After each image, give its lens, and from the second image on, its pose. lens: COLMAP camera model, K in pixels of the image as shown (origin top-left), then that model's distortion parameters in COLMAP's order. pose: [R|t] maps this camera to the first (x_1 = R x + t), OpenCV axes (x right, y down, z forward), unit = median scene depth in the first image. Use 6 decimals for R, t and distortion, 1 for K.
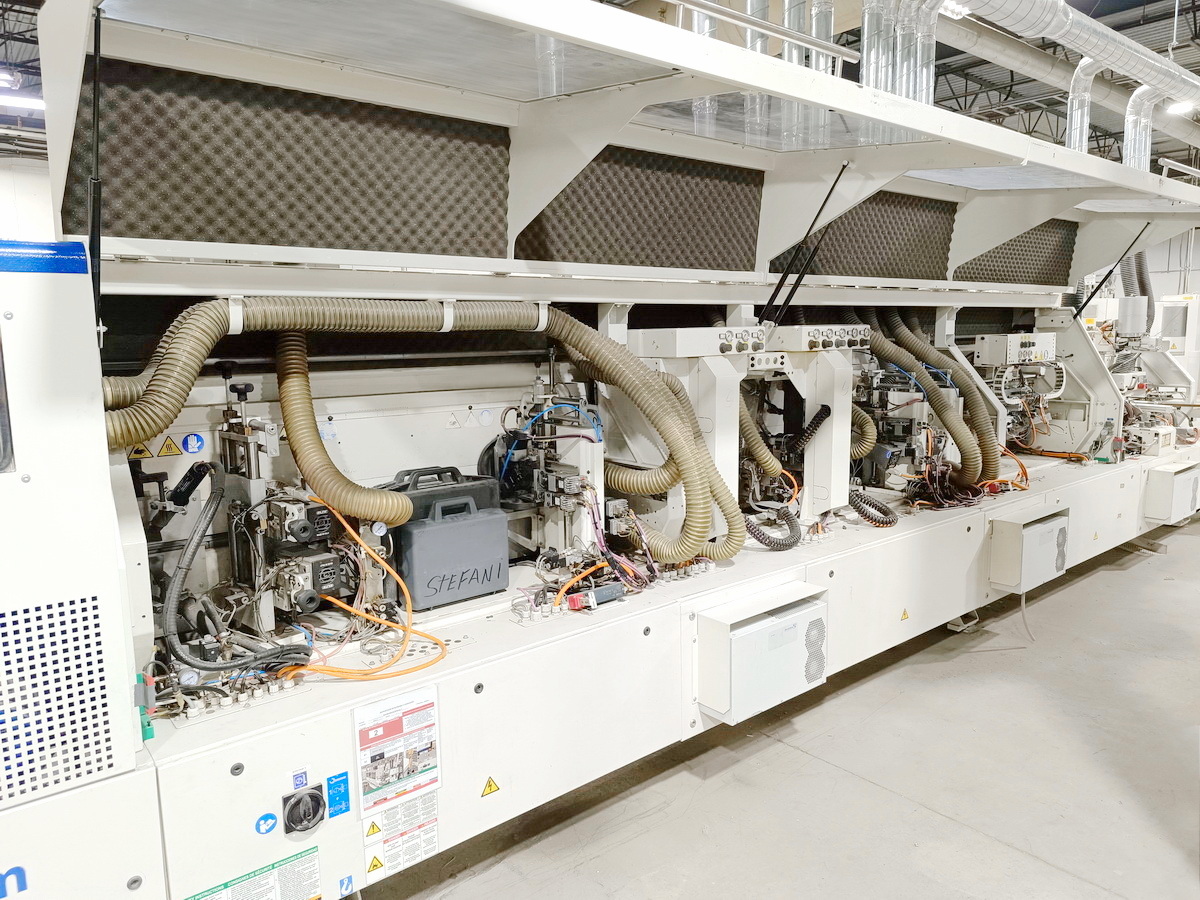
lens RADIAL K [[832.6, 0, 600.5], [0, 832.6, 448.7], [0, 0, 1]] dist [0.037351, -0.035981]
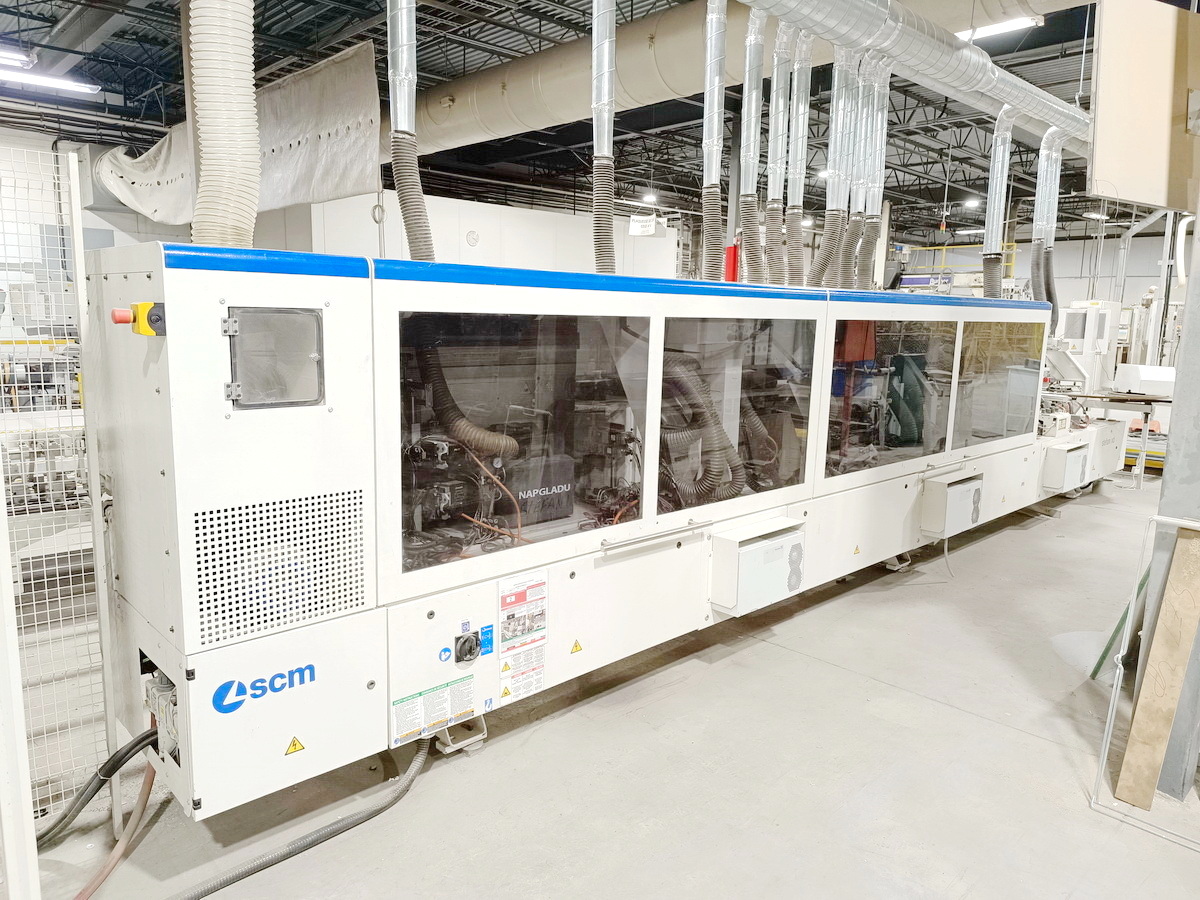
lens RADIAL K [[832.6, 0, 598.4], [0, 832.6, 447.6], [0, 0, 1]] dist [0.037351, -0.035981]
pose [[0.997004, 0.020519, 0.074572, -0.157543], [-0.021722, 0.999646, 0.015365, 0.036719], [-0.074231, -0.016939, 0.997097, -0.296703]]
